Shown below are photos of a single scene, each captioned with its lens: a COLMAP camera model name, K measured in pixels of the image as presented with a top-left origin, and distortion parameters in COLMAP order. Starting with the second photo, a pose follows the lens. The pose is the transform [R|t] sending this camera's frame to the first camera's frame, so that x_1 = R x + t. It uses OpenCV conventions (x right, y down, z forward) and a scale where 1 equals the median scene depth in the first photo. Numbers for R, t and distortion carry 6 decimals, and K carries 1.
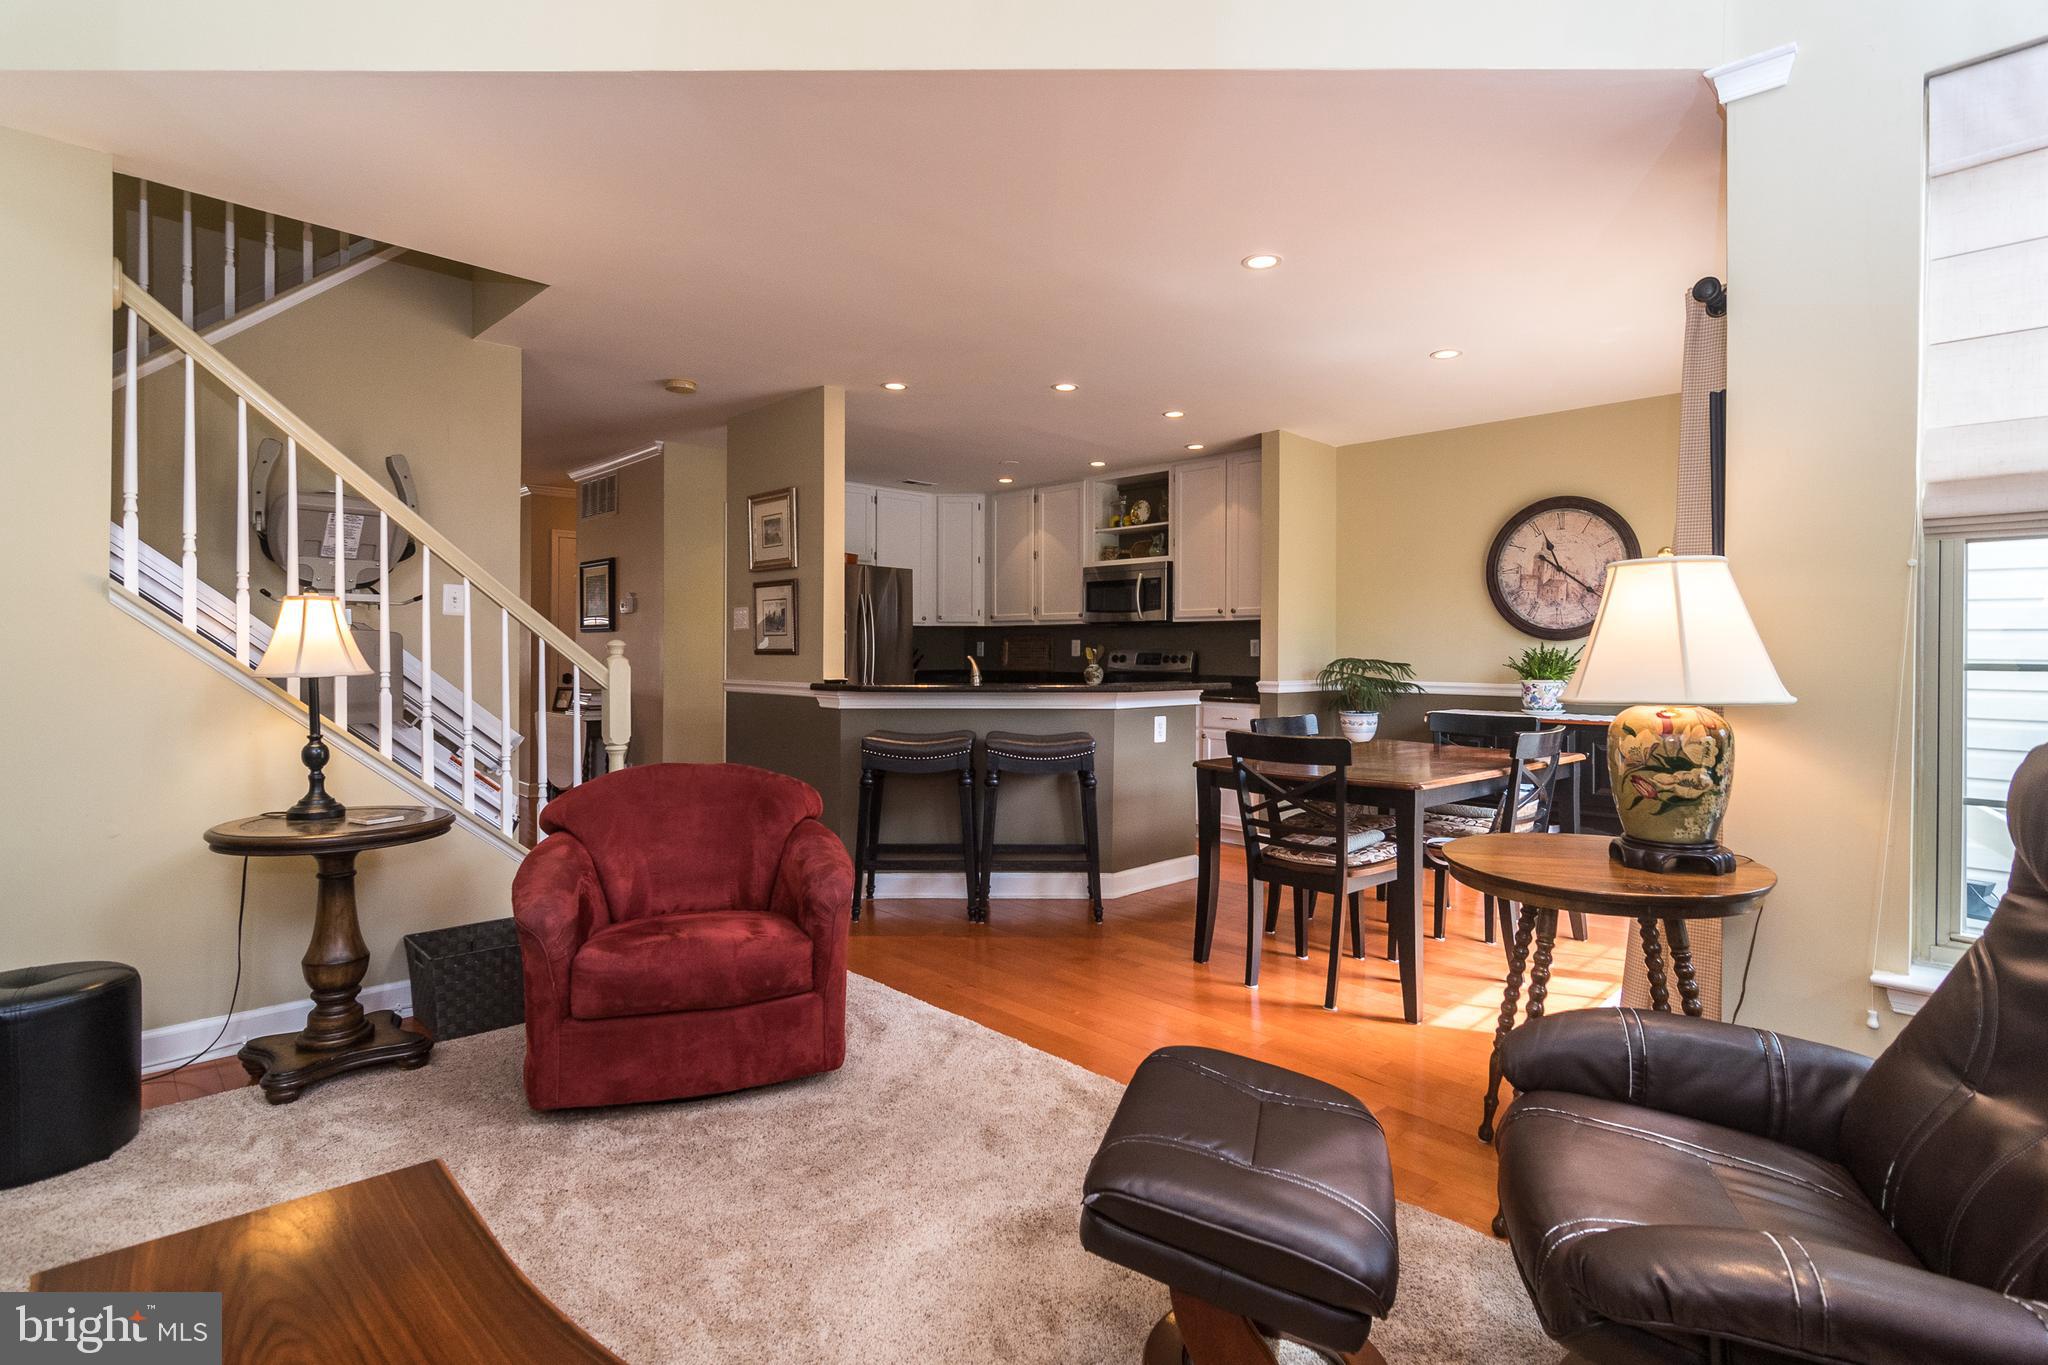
lens RADIAL K [[1001.7, 0, 1024.0], [0, 1001.7, 682.5], [0, 0, 1]] dist [0.029794, 0.000049]
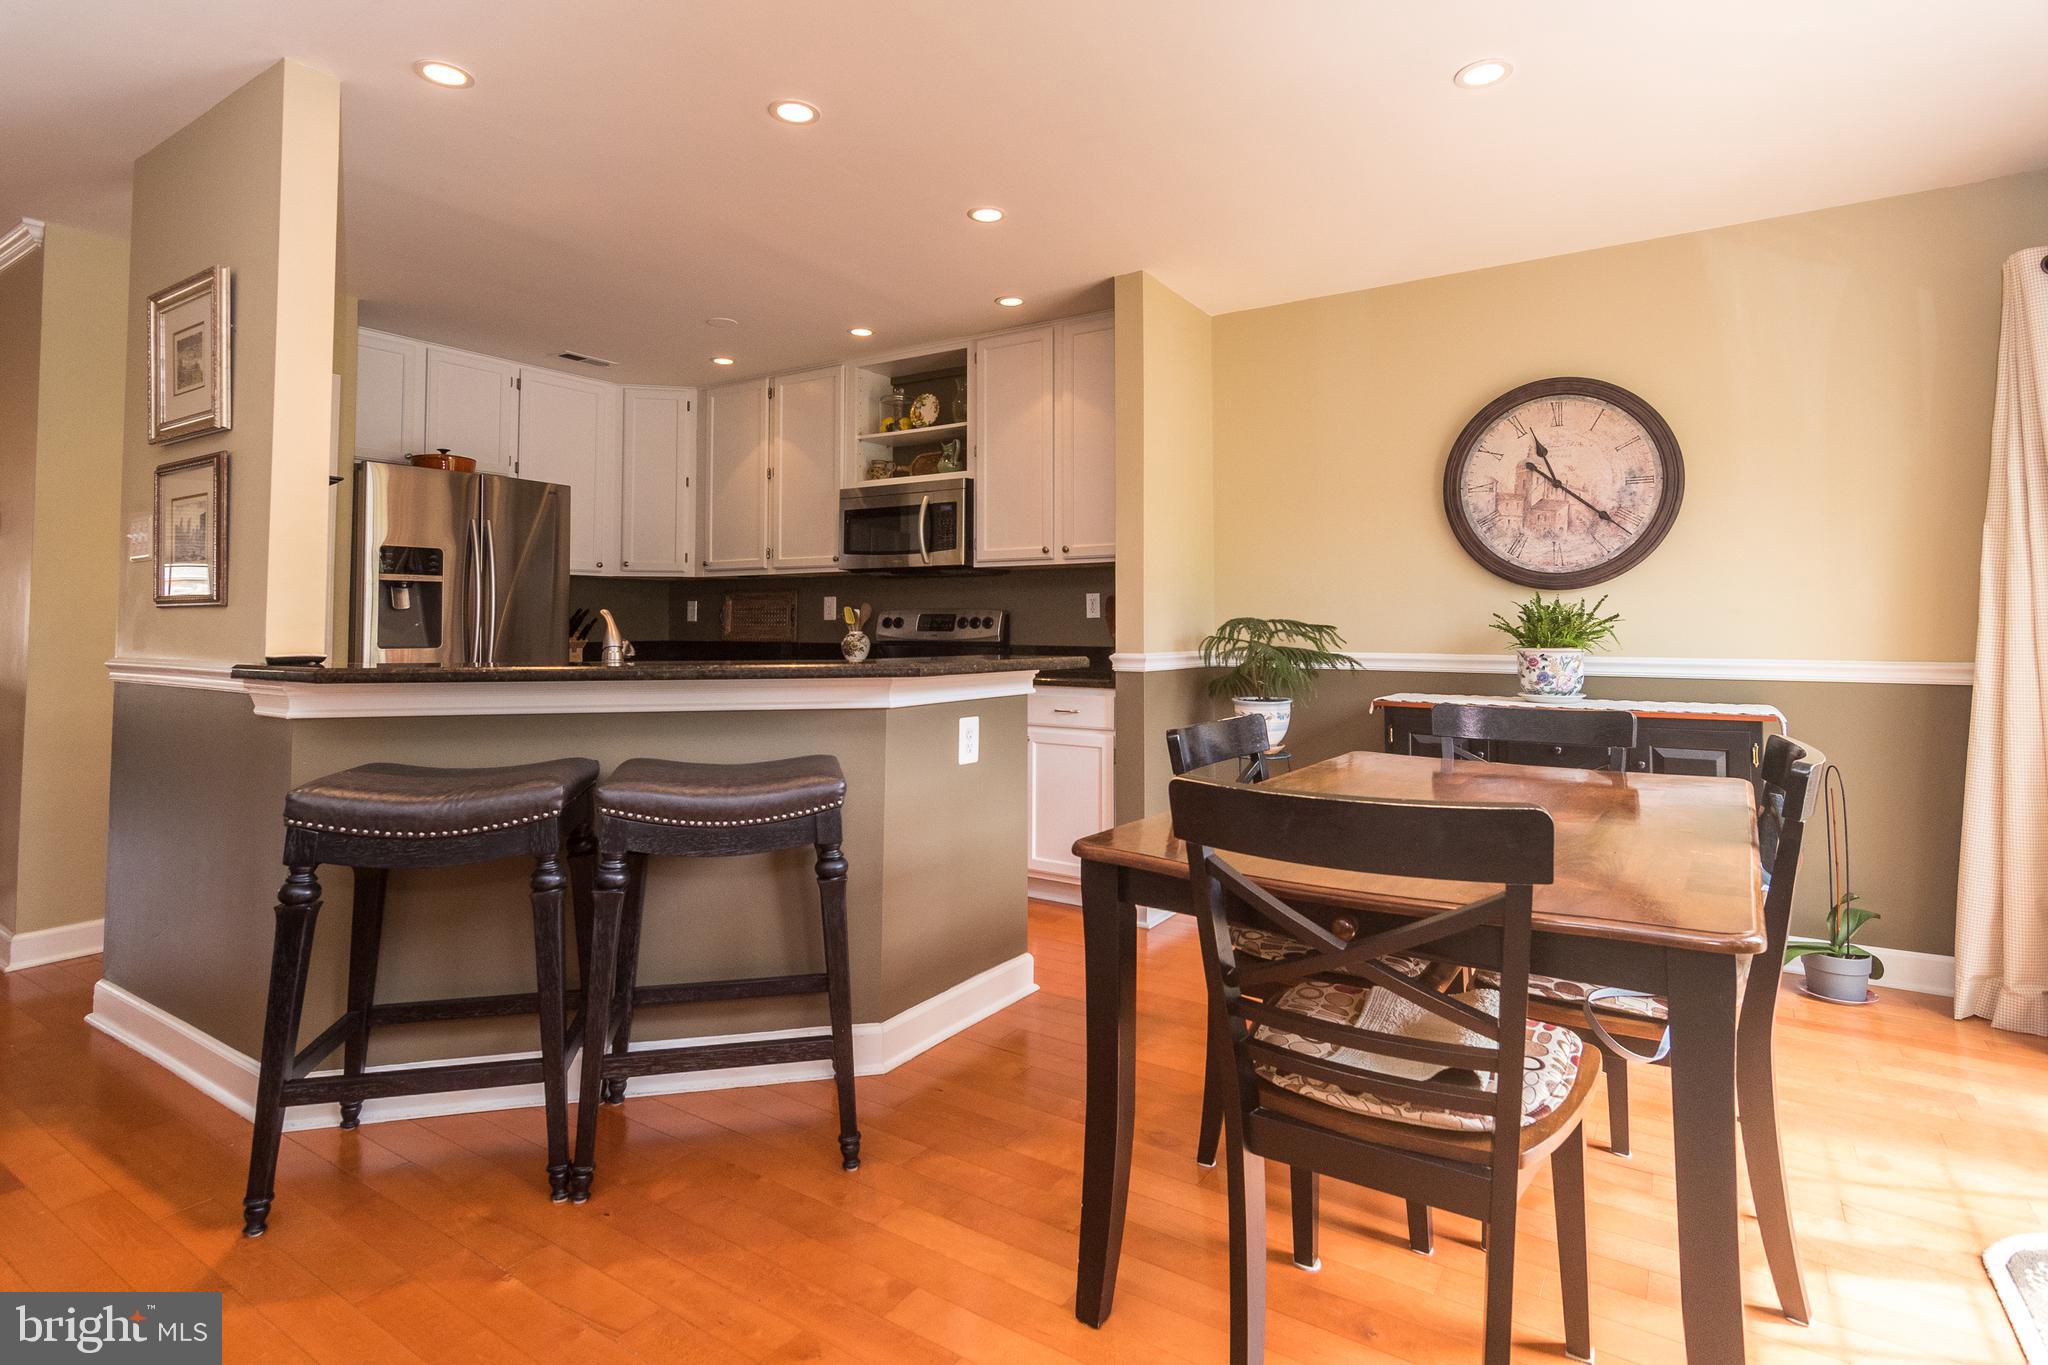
lens RADIAL K [[990.5, 0, 1108.1], [0, 990.5, 603.2], [0, 0, 1]] dist [0.002190, 0.000203]
pose [[0.952111, 0.007990, 0.305649, 0.035059], [0.008224, 0.998628, -0.051723, -0.000709], [-0.305643, 0.051759, 0.950738, 0.390707]]
